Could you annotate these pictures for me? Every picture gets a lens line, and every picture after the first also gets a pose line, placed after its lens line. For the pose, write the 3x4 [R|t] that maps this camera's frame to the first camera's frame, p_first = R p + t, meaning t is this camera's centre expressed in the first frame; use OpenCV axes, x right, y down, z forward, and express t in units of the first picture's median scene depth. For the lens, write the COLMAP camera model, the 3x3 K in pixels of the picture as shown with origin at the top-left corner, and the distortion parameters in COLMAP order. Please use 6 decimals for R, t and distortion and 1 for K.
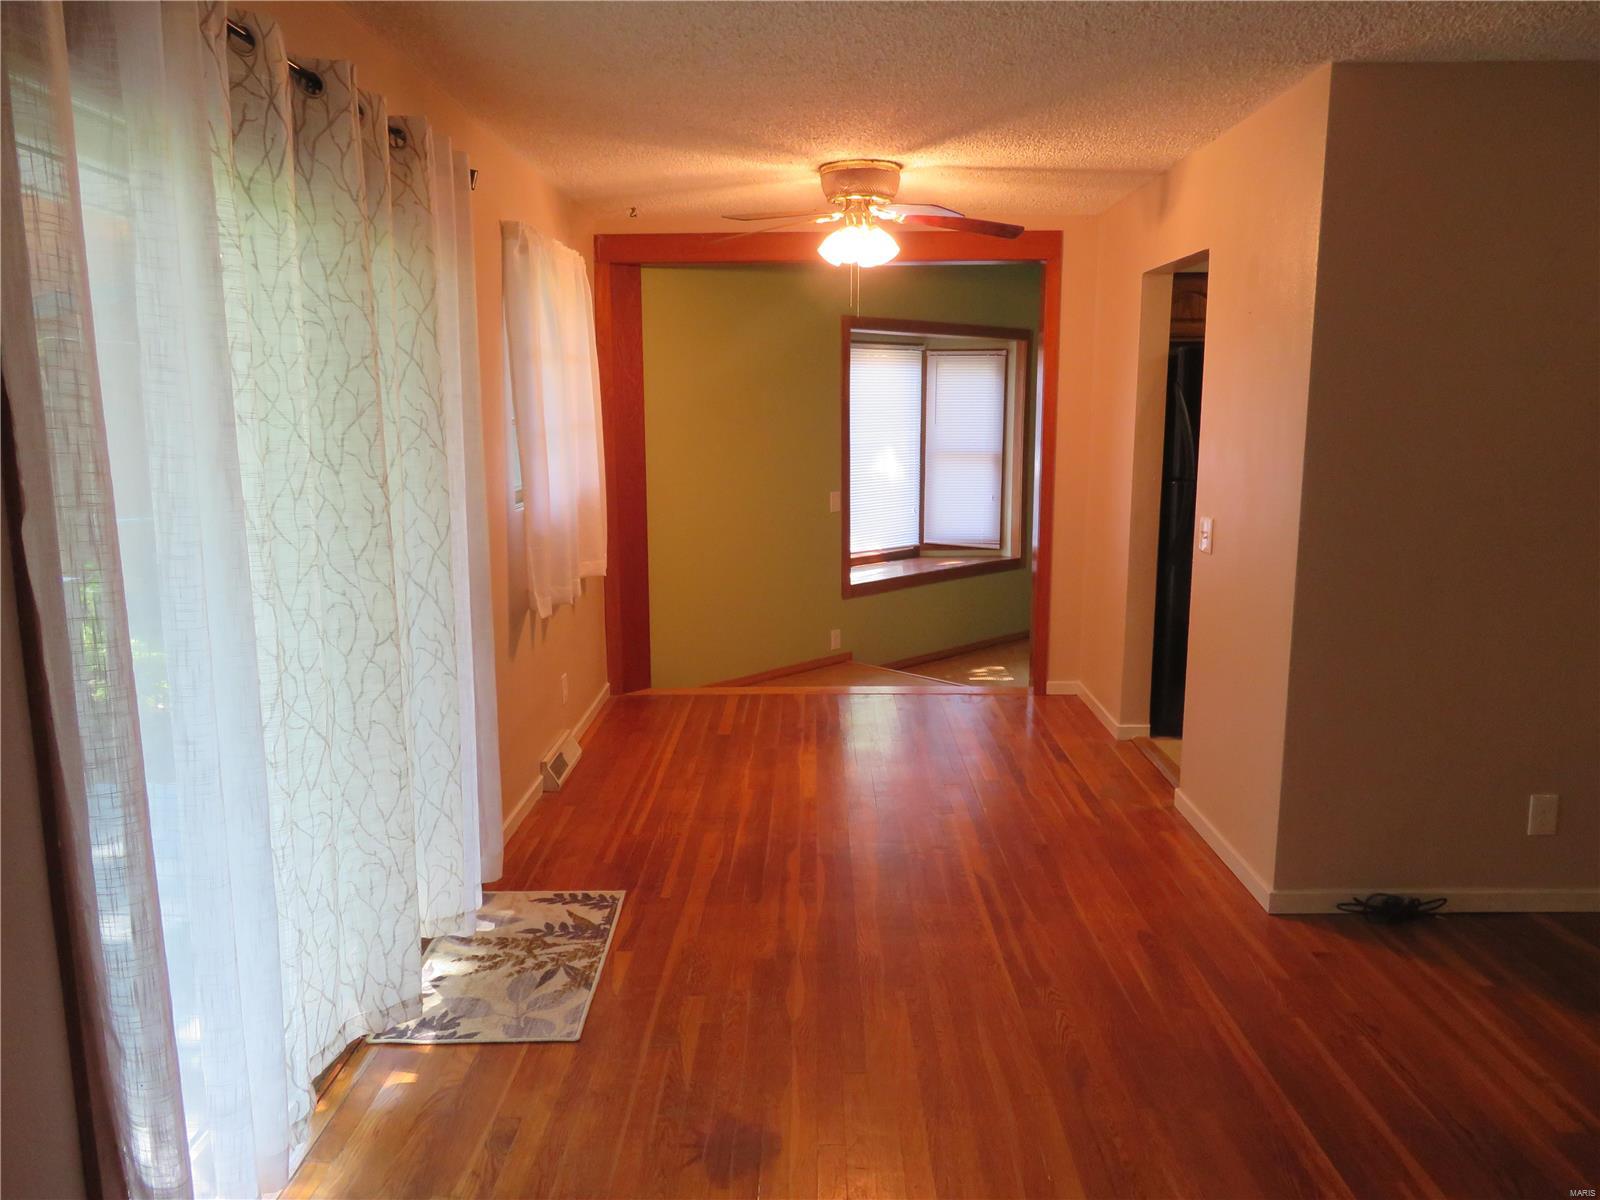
lens RADIAL K [[1159.6, 0, 804.6], [0, 1159.6, 596.8], [0, 0, 1]] dist [0.000063, 0.000776]
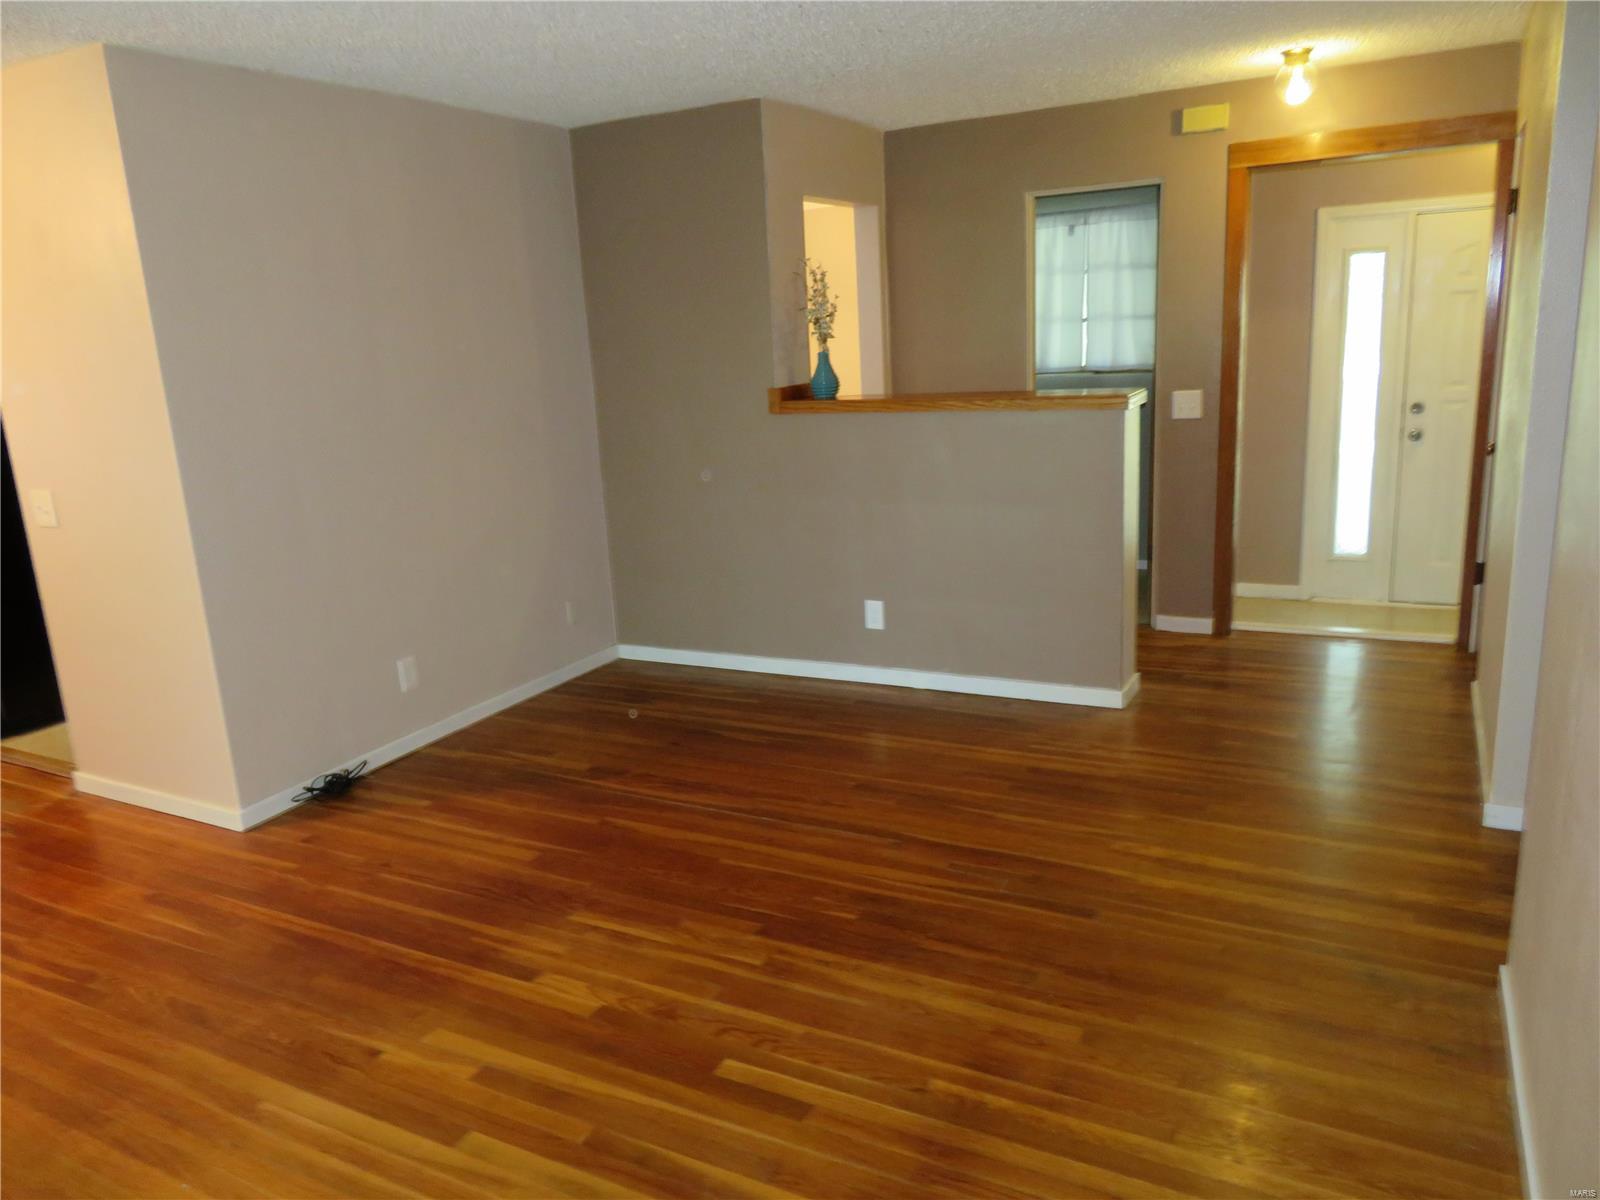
lens RADIAL K [[1159.6, 0, 798.4], [0, 1159.6, 600.4], [0, 0, 1]] dist [0.000063, 0.000776]
pose [[0.466104, -0.235849, 0.852715, -0.272466], [0.200036, 0.966949, 0.158102, -0.010002], [-0.861820, 0.096881, 0.497876, -0.030162]]
